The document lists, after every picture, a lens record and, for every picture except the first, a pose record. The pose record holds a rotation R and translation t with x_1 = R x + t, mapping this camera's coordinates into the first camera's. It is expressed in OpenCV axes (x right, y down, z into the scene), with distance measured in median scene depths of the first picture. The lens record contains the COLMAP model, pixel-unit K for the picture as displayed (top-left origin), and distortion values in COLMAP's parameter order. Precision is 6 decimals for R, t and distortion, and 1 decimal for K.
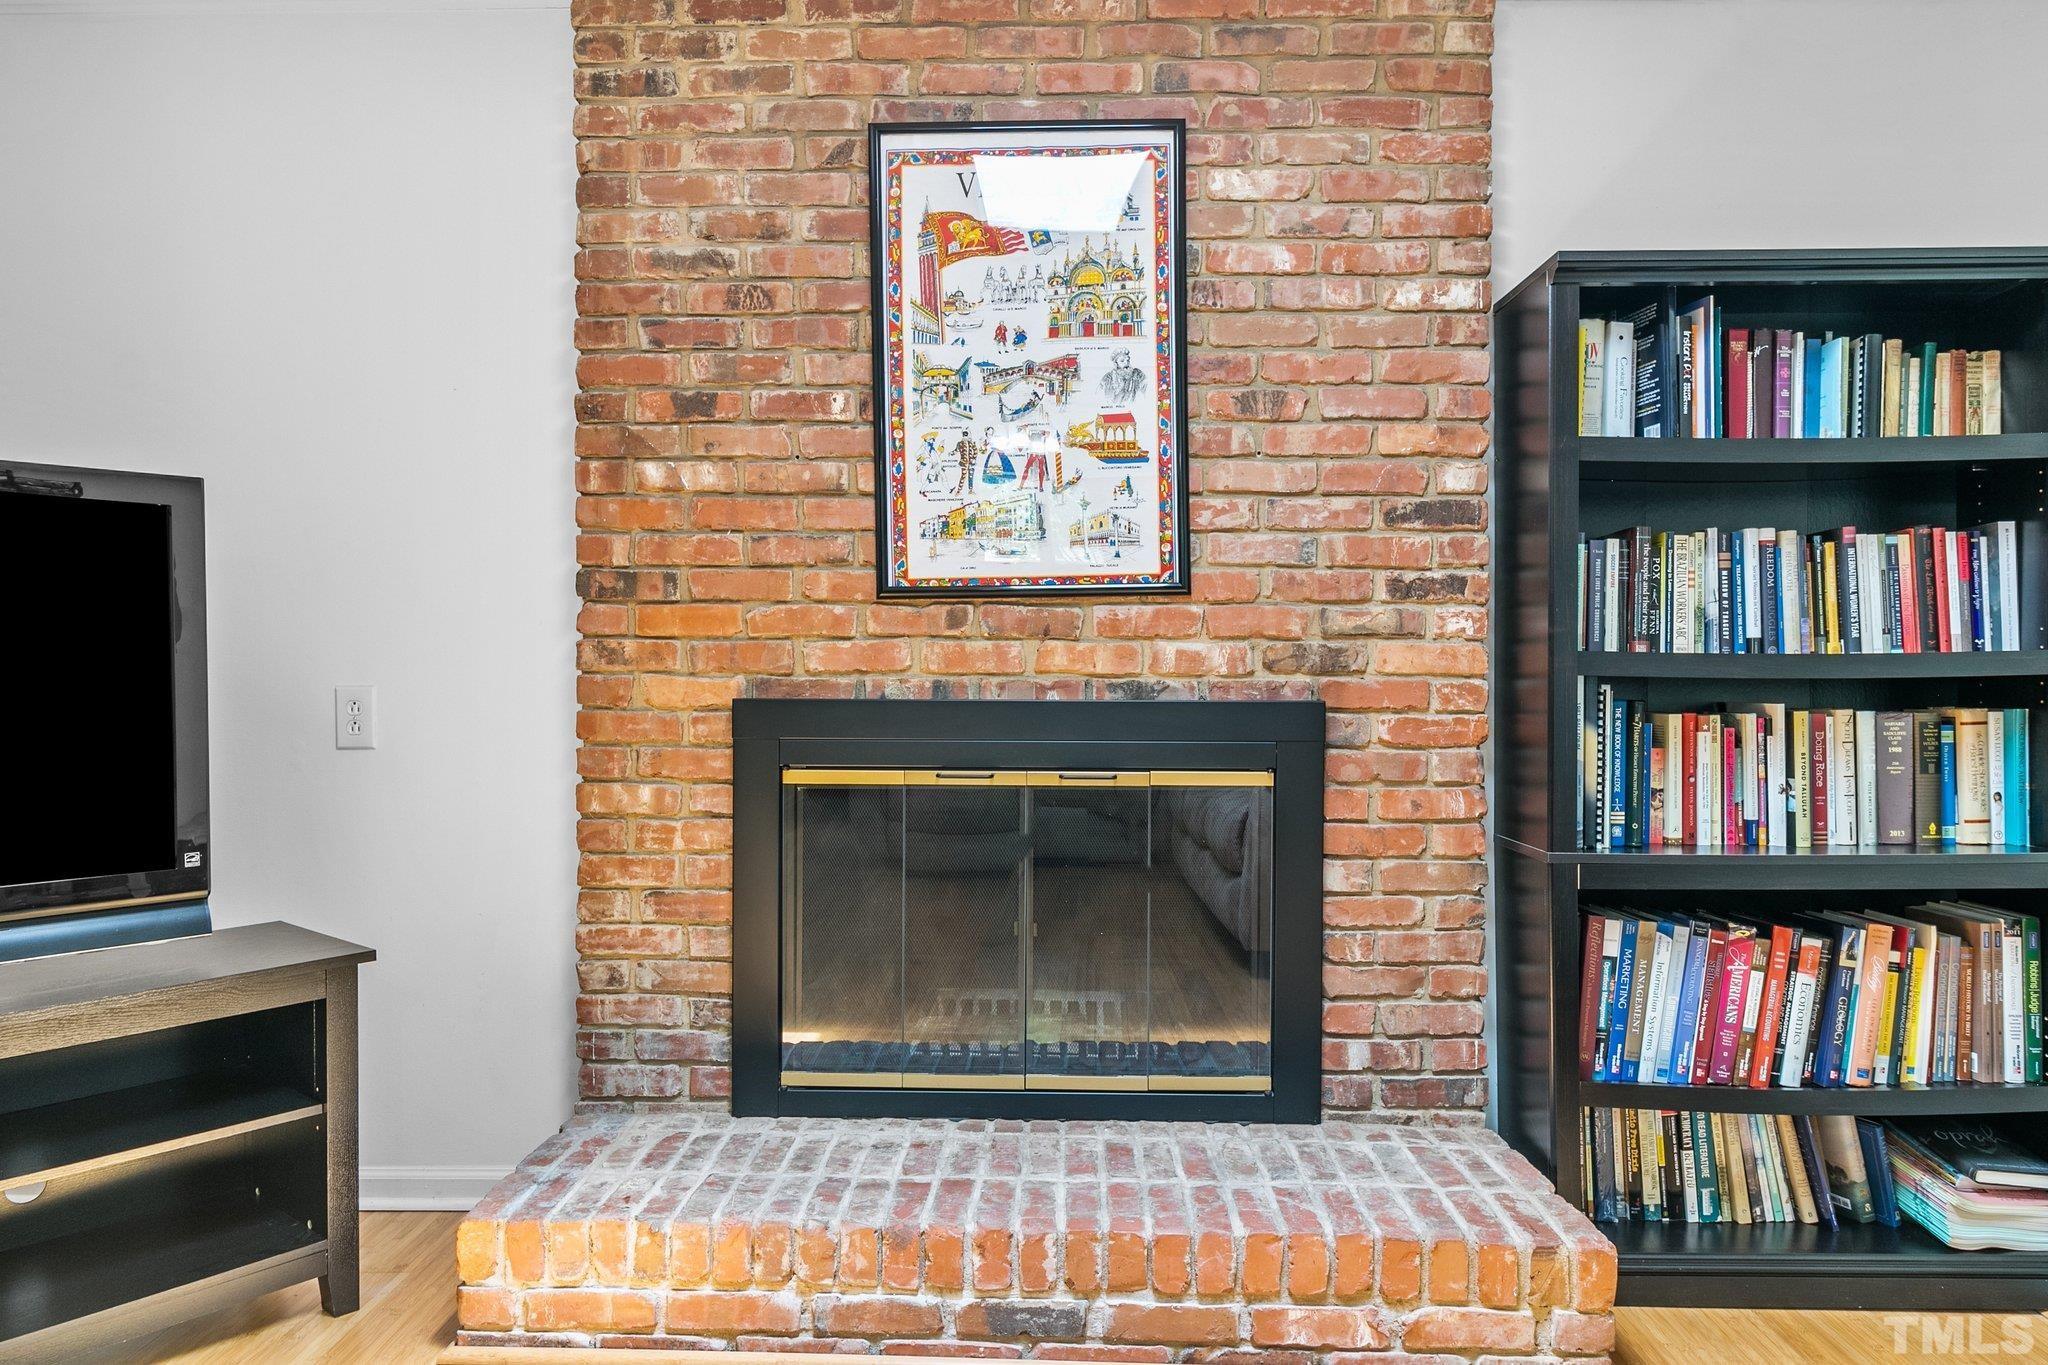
lens RADIAL K [[1407.2, 0, 1022.7], [0, 1407.2, 682.2], [0, 0, 1]] dist [0.005409, -0.005528]
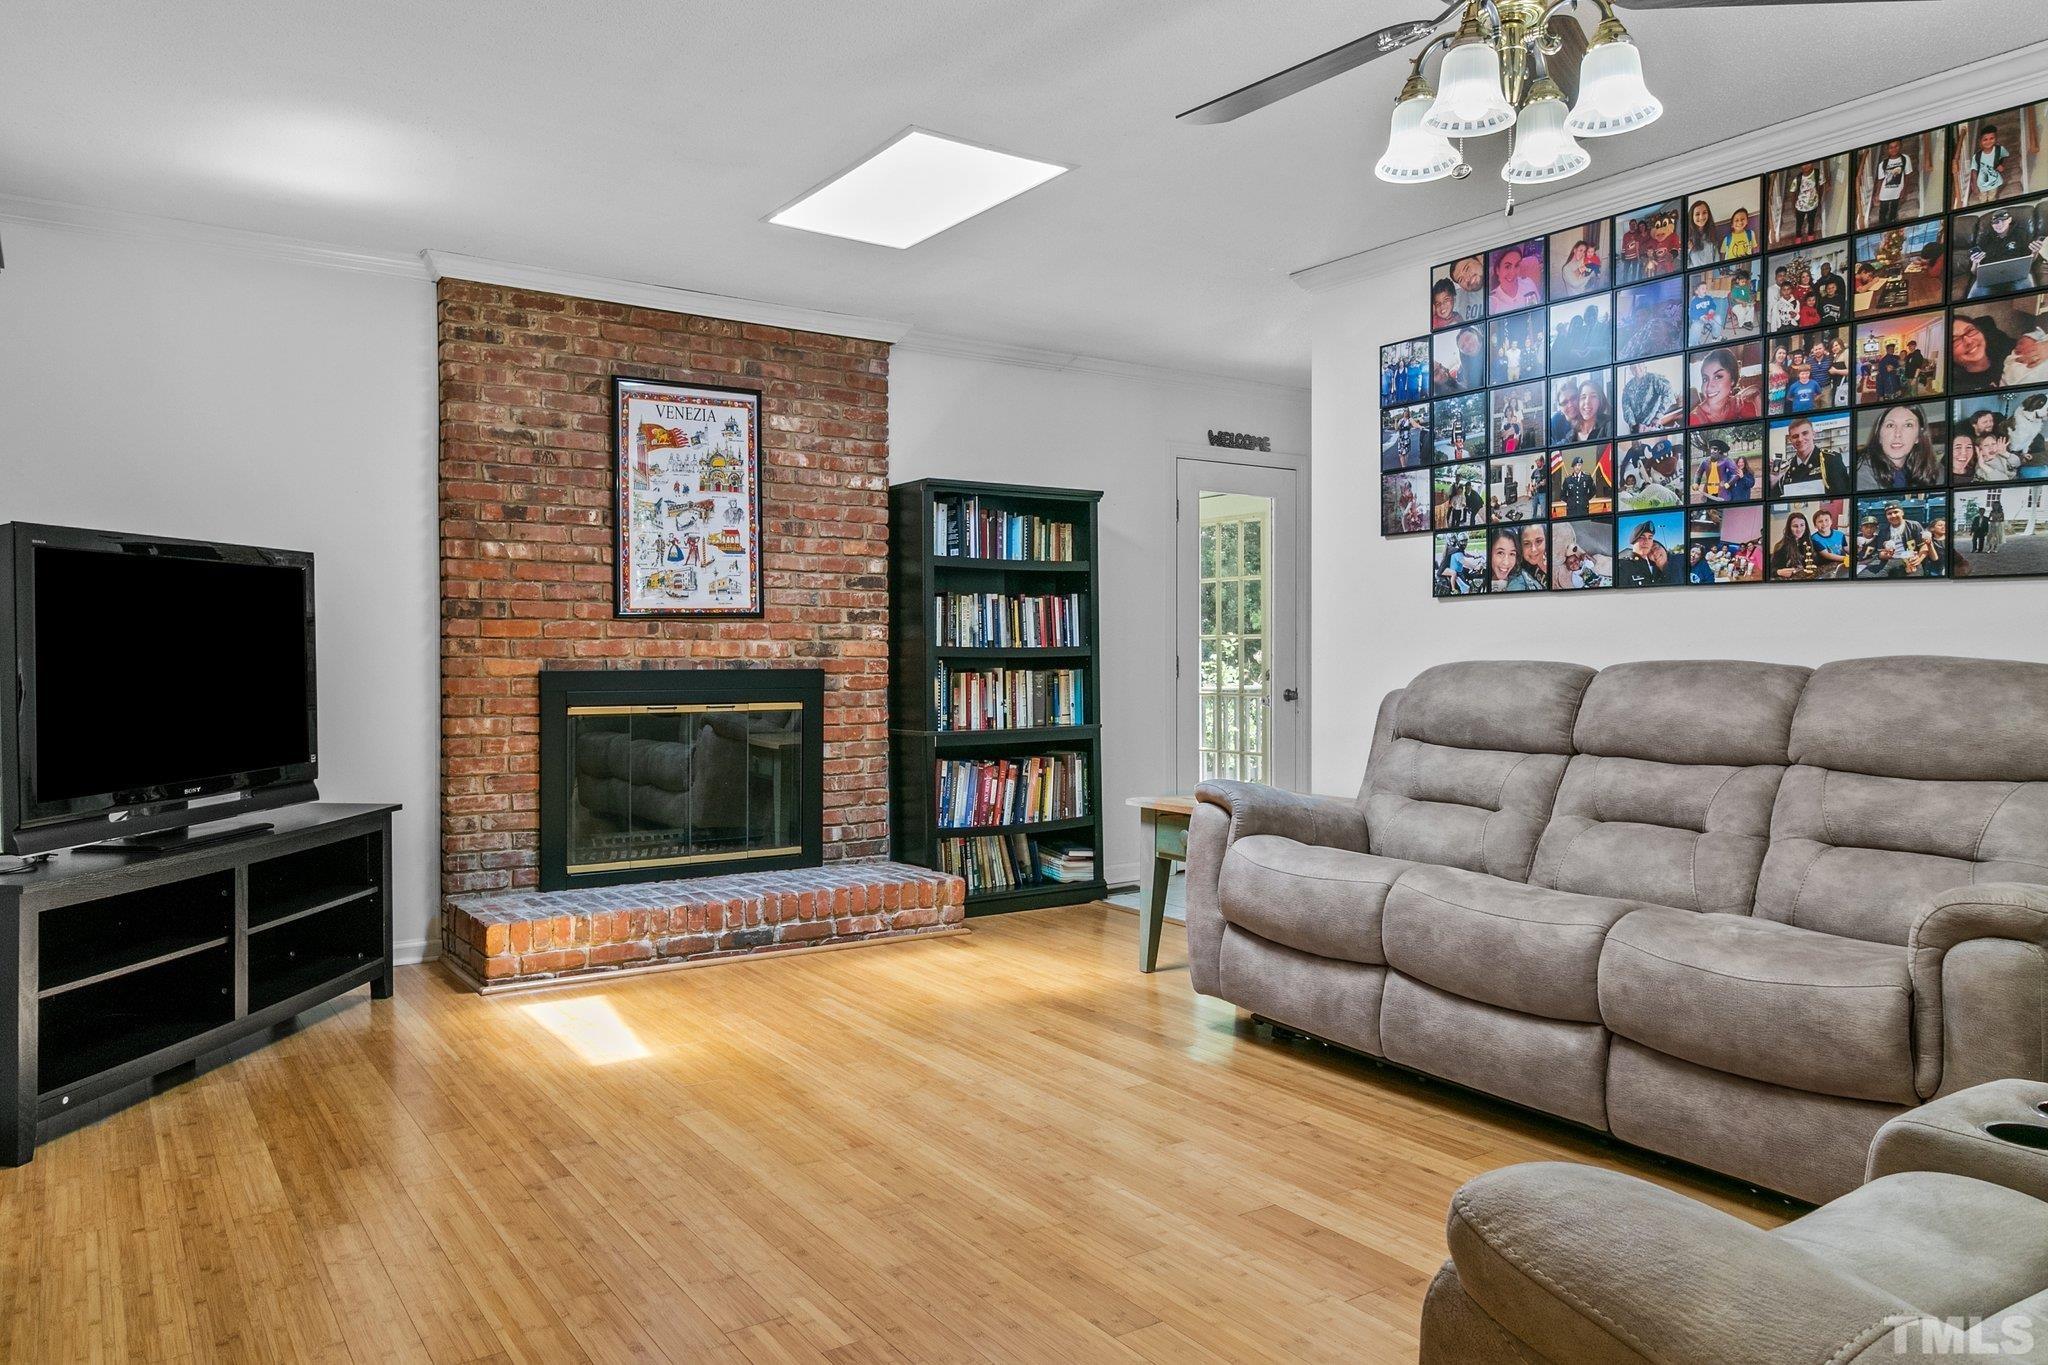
lens RADIAL K [[1407.2, 0, 1025.0], [0, 1407.2, 673.7], [0, 0, 1]] dist [0.005409, -0.005528]
pose [[0.808125, -0.011227, 0.588904, -0.798799], [0.007424, 0.999933, 0.008876, 0.004068], [-0.588964, -0.002801, 0.808154, -0.912320]]
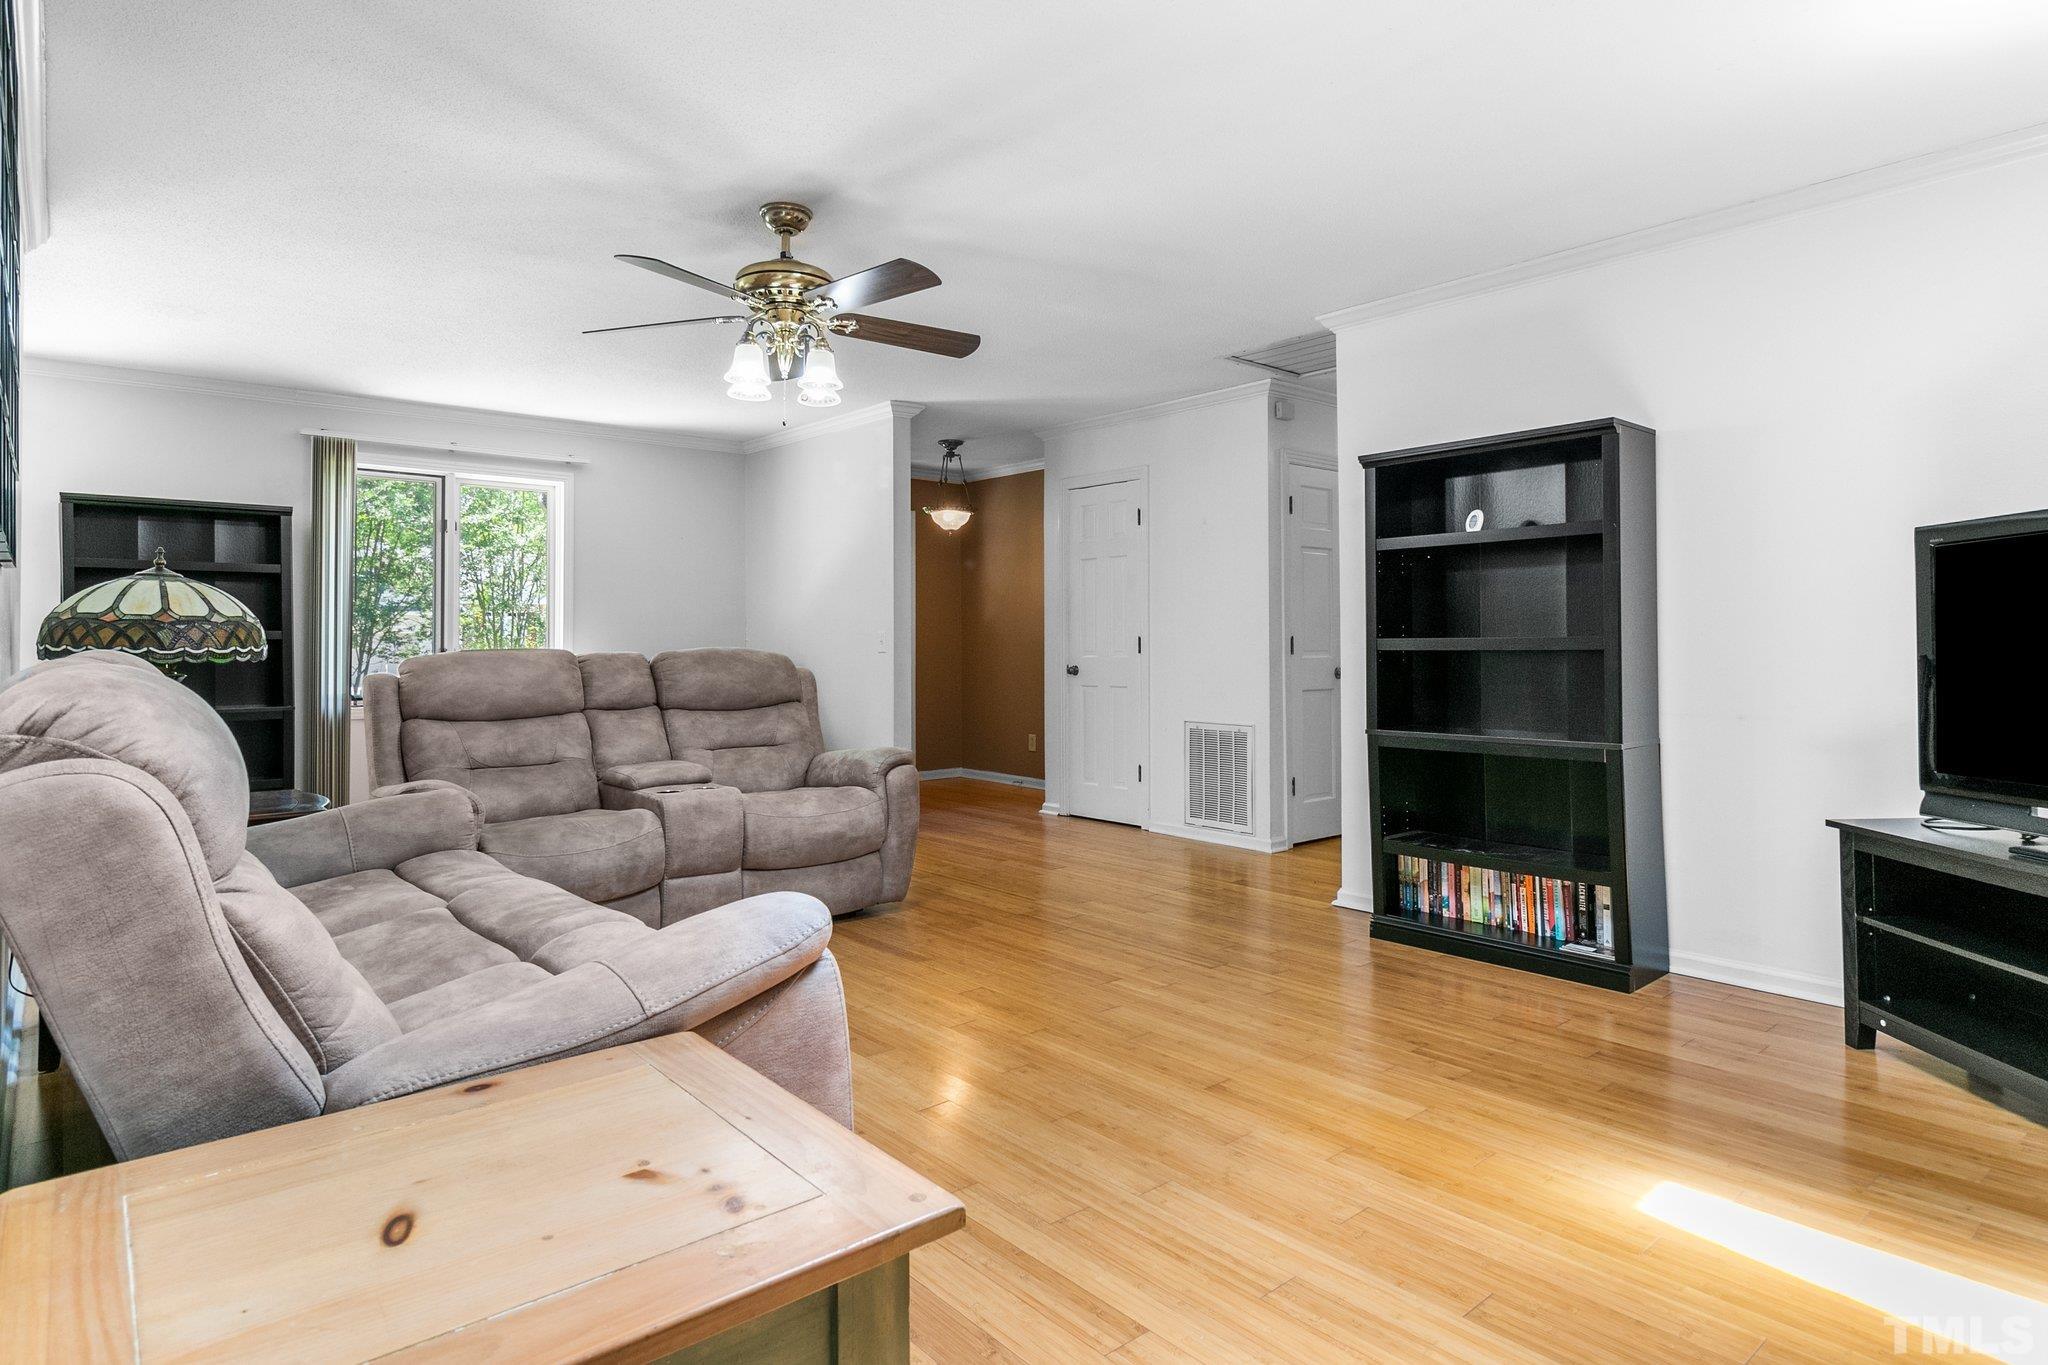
lens RADIAL K [[1132.3, 0, 1022.5], [0, 1132.3, 677.5], [0, 0, 1]] dist [-0.001224, 0.000036]
pose [[-0.740331, 0.020192, -0.671939, 0.842669], [-0.003226, 0.999431, 0.033587, -0.008334], [0.672235, 0.027033, -0.739845, 1.044381]]
